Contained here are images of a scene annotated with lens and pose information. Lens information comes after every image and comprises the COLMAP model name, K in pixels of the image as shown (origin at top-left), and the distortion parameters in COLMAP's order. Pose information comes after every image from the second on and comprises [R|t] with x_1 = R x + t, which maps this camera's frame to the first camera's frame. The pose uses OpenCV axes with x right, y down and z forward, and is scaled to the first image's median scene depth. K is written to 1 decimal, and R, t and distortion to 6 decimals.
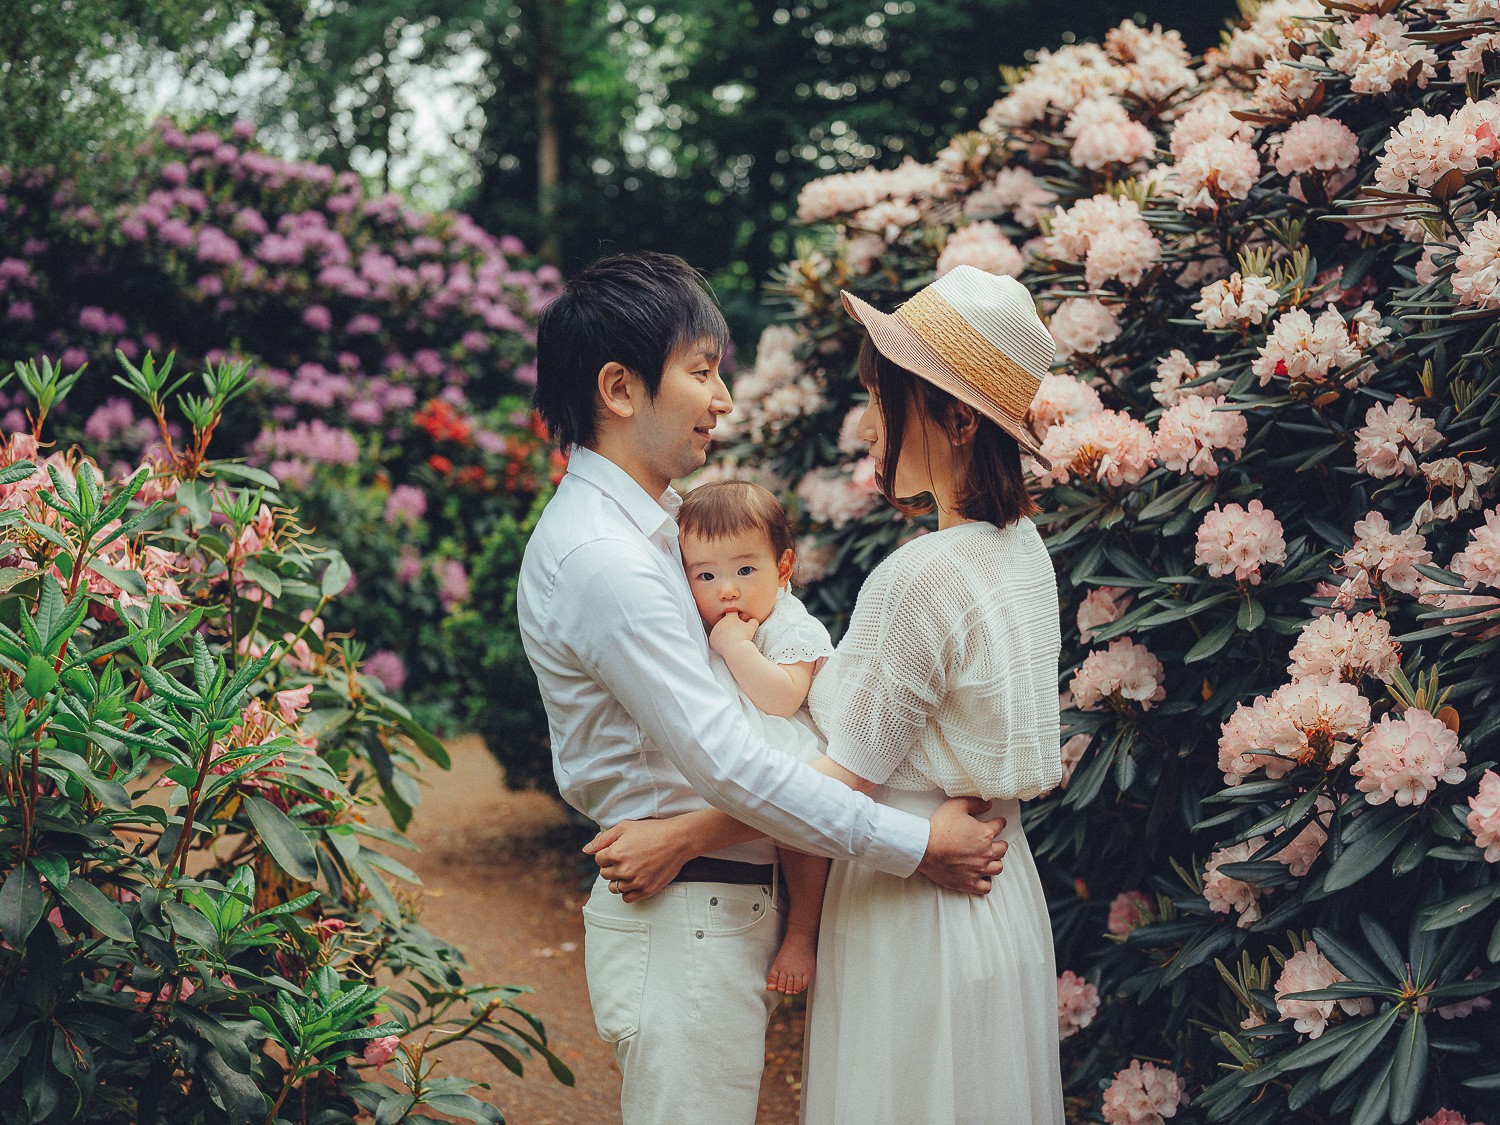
lens RADIAL K [[2176.0, 0, 750.0], [0, 2176.0, 562.5], [0, 0, 1]] dist [0.018015, -0.047381]
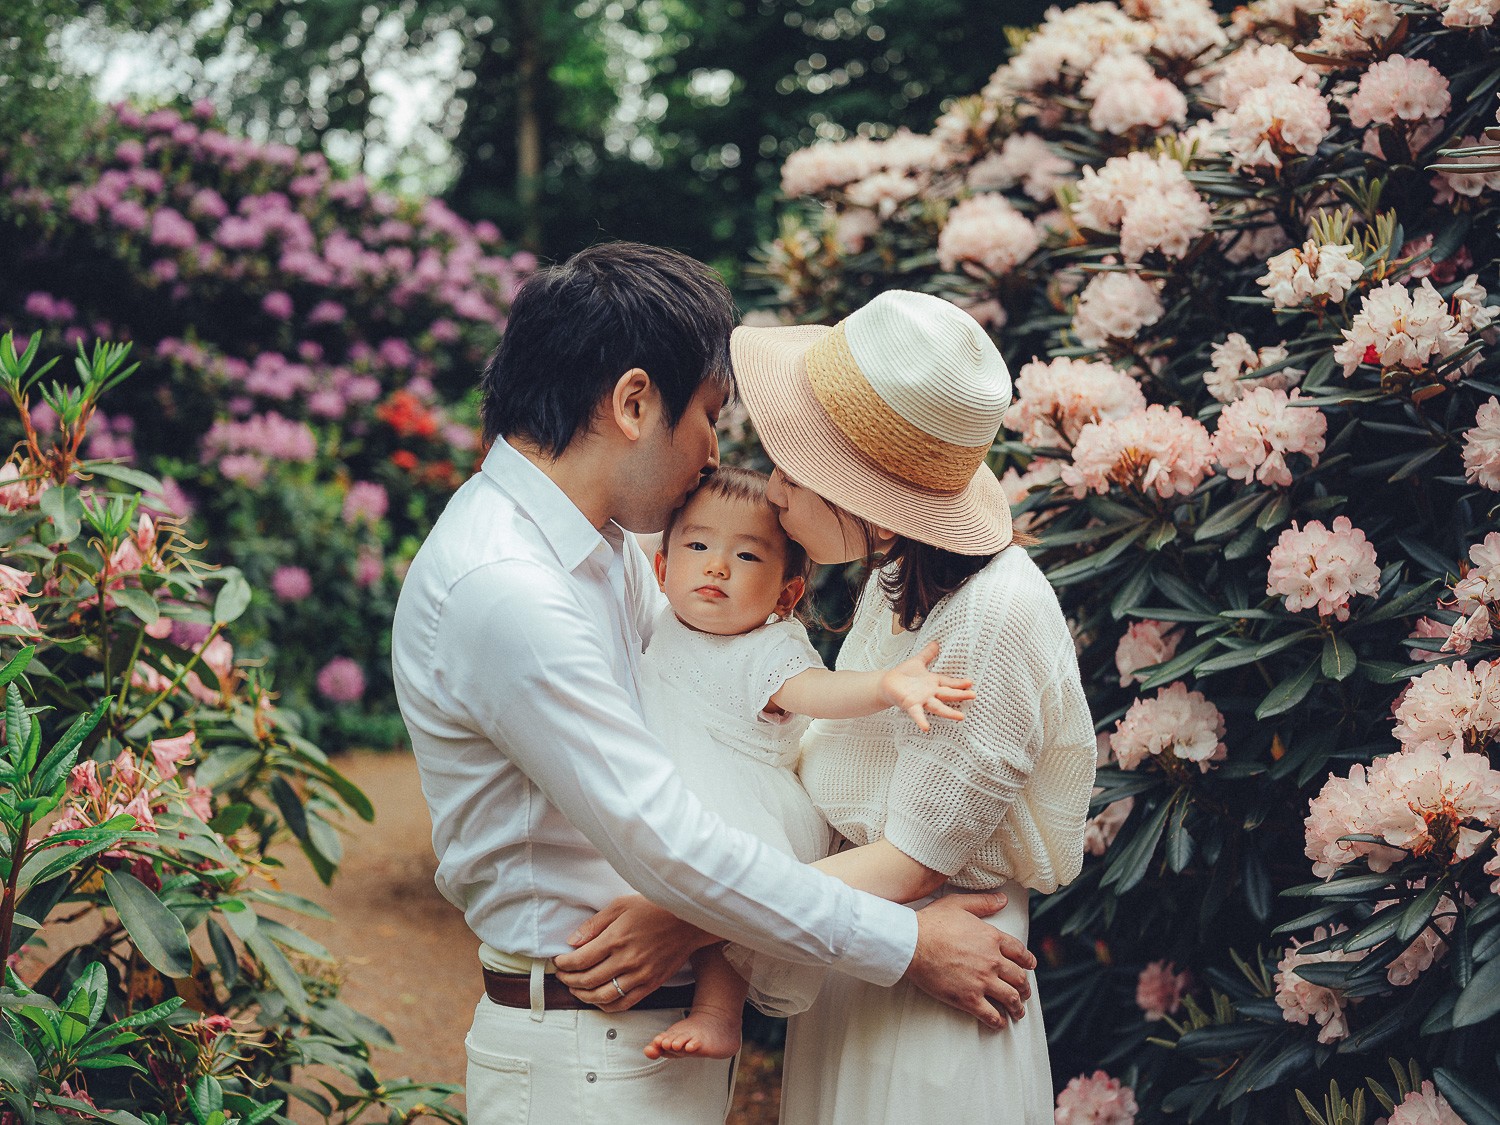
lens RADIAL K [[2176.0, 0, 750.0], [0, 2176.0, 562.5], [0, 0, 1]] dist [0.018015, -0.047381]
pose [[0.999970, 0.003409, 0.006932, 0.004412], [-0.003428, 0.999991, 0.002681, -0.010654], [-0.006923, -0.002704, 0.999972, 0.153554]]
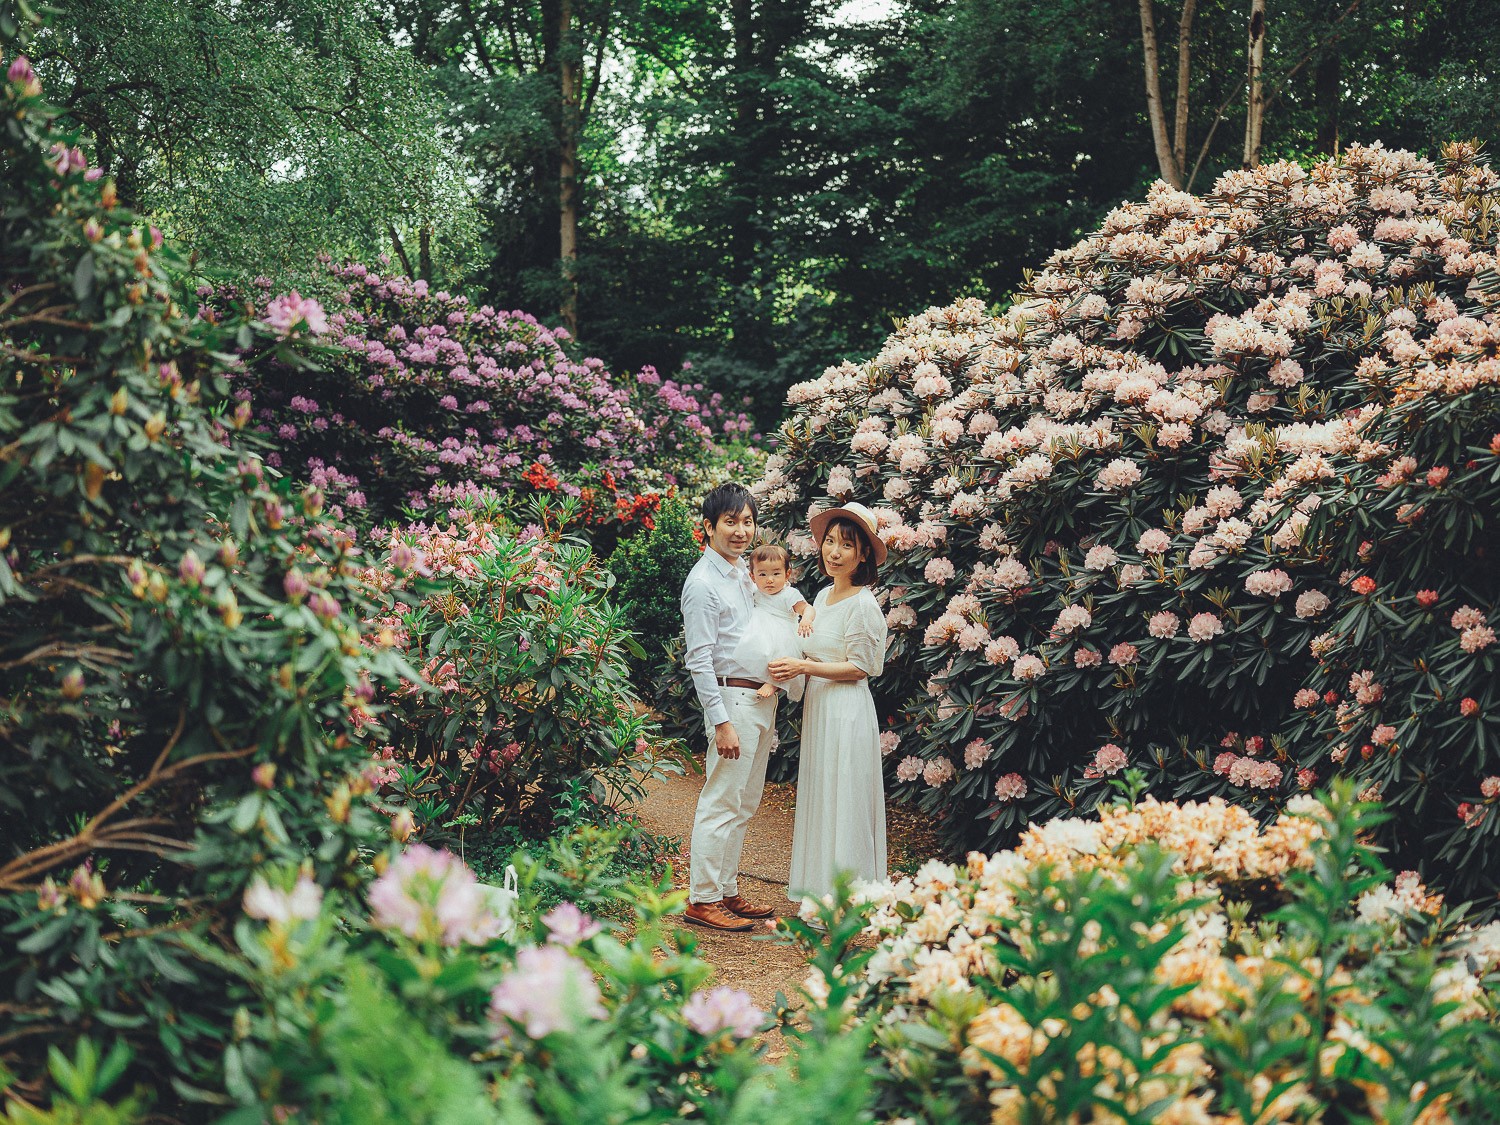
lens RADIAL K [[2249.3, 0, 750.0], [0, 2249.3, 562.5], [0, 0, 1]] dist [0.221626, 0.044433]
pose [[0.999849, 0.007420, 0.015745, -0.067492], [-0.007375, 0.999969, -0.002899, -0.008396], [-0.015766, 0.002782, 0.999872, -1.697346]]
